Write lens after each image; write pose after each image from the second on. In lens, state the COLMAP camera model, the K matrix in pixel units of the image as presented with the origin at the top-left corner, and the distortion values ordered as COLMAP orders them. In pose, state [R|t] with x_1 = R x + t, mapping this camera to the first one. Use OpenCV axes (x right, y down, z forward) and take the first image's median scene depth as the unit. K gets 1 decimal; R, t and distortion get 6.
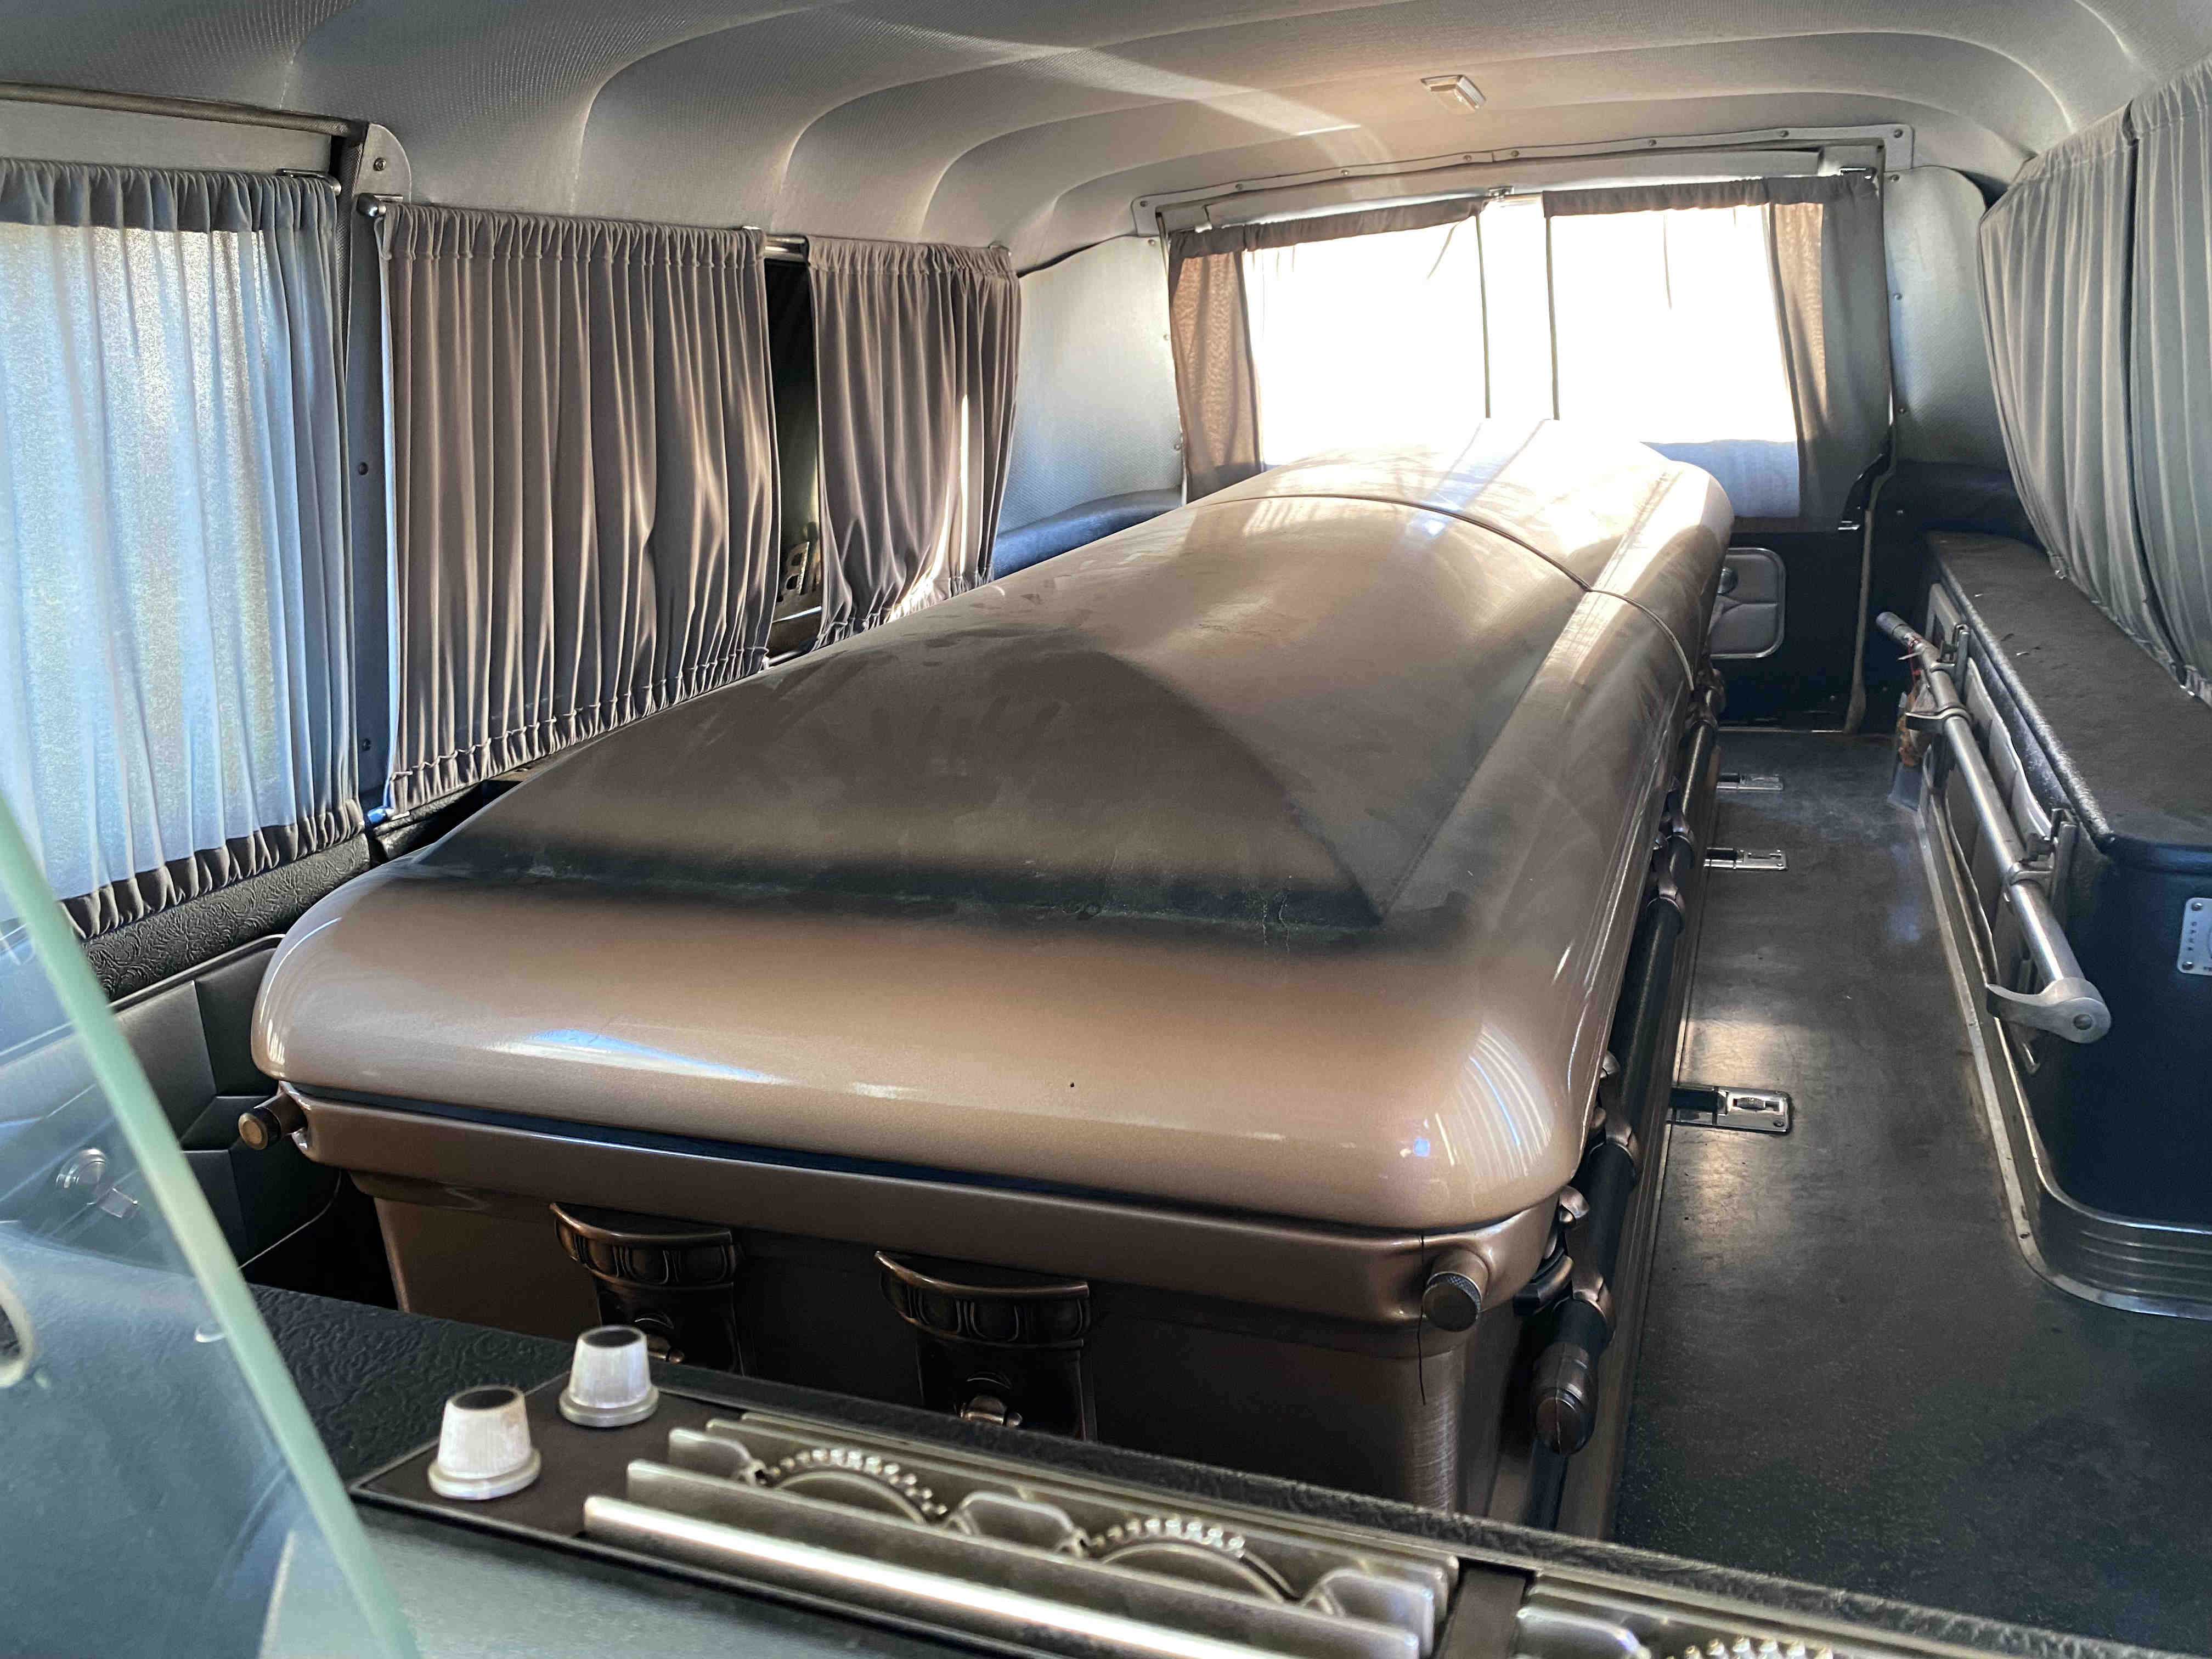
lens RADIAL K [[1700.2, 0, 1106.0], [0, 1700.2, 829.5], [0, 0, 1]] dist [-0.008992, 0.000933]
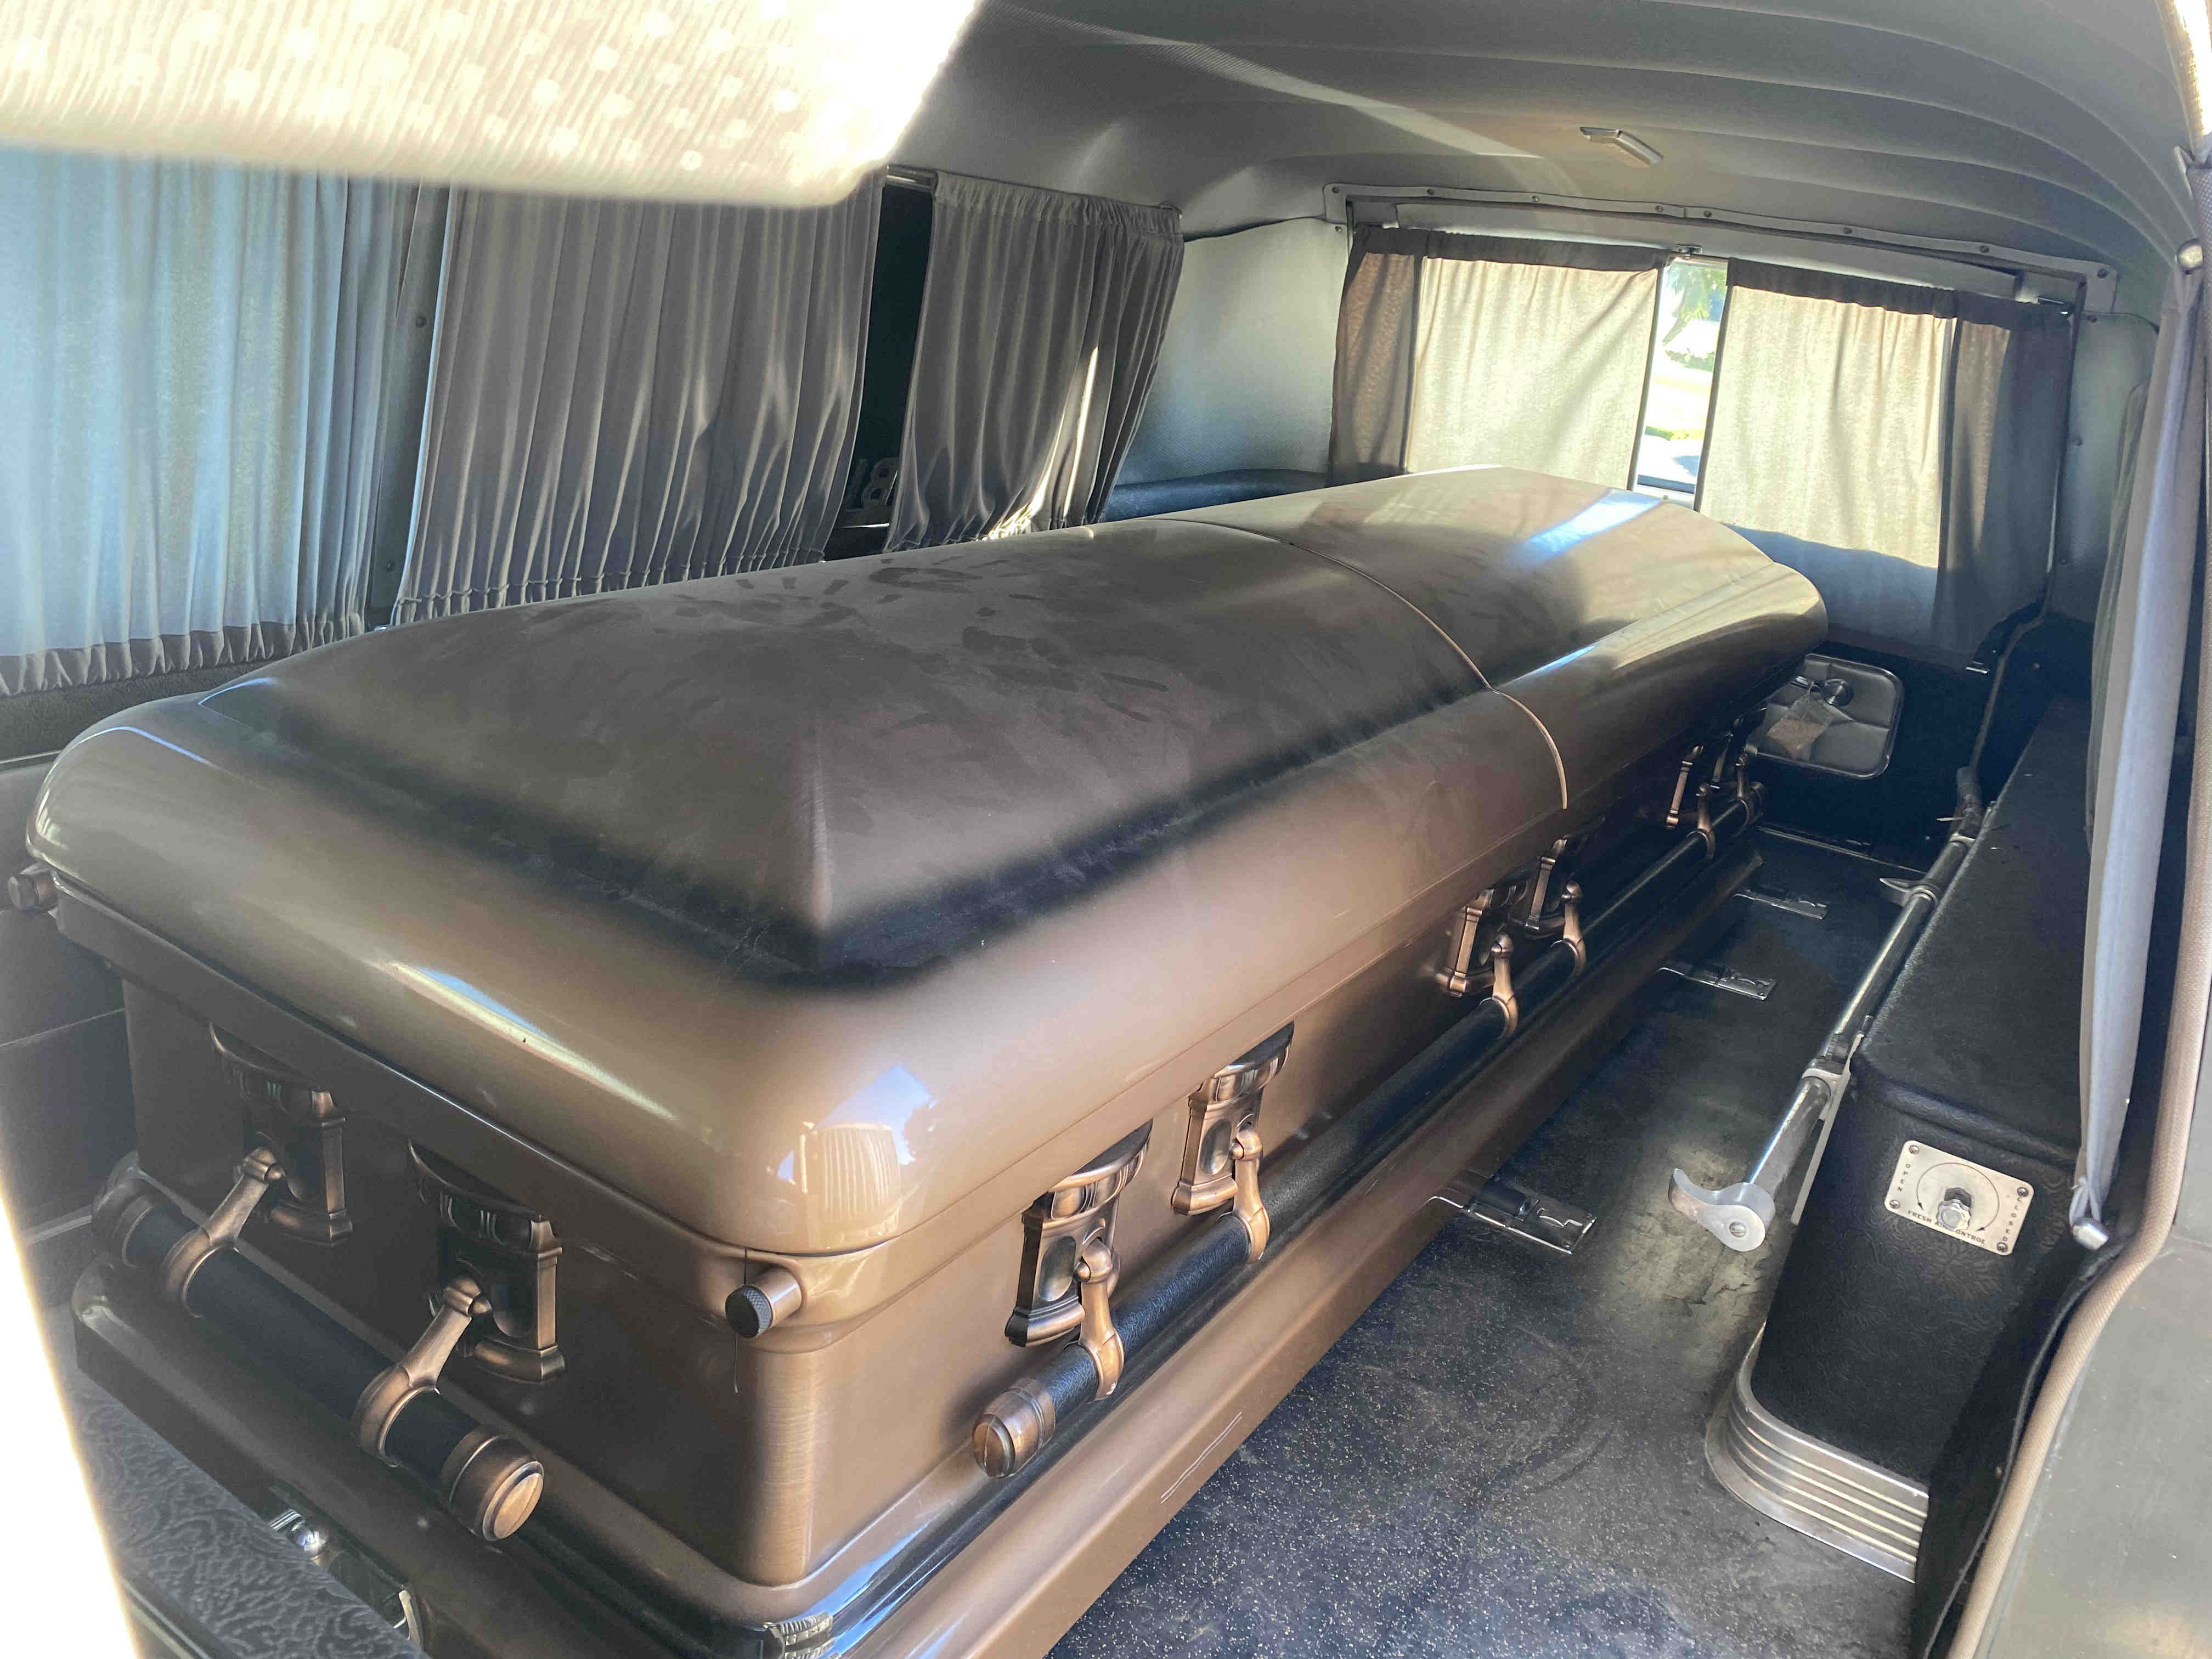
lens RADIAL K [[1700.2, 0, 1106.0], [0, 1700.2, 829.5], [0, 0, 1]] dist [-0.008992, 0.000933]
pose [[0.961284, 0.240256, -0.134946, 0.129159], [-0.233491, 0.970242, 0.064136, -0.040801], [0.146339, -0.030144, 0.988775, -0.017336]]
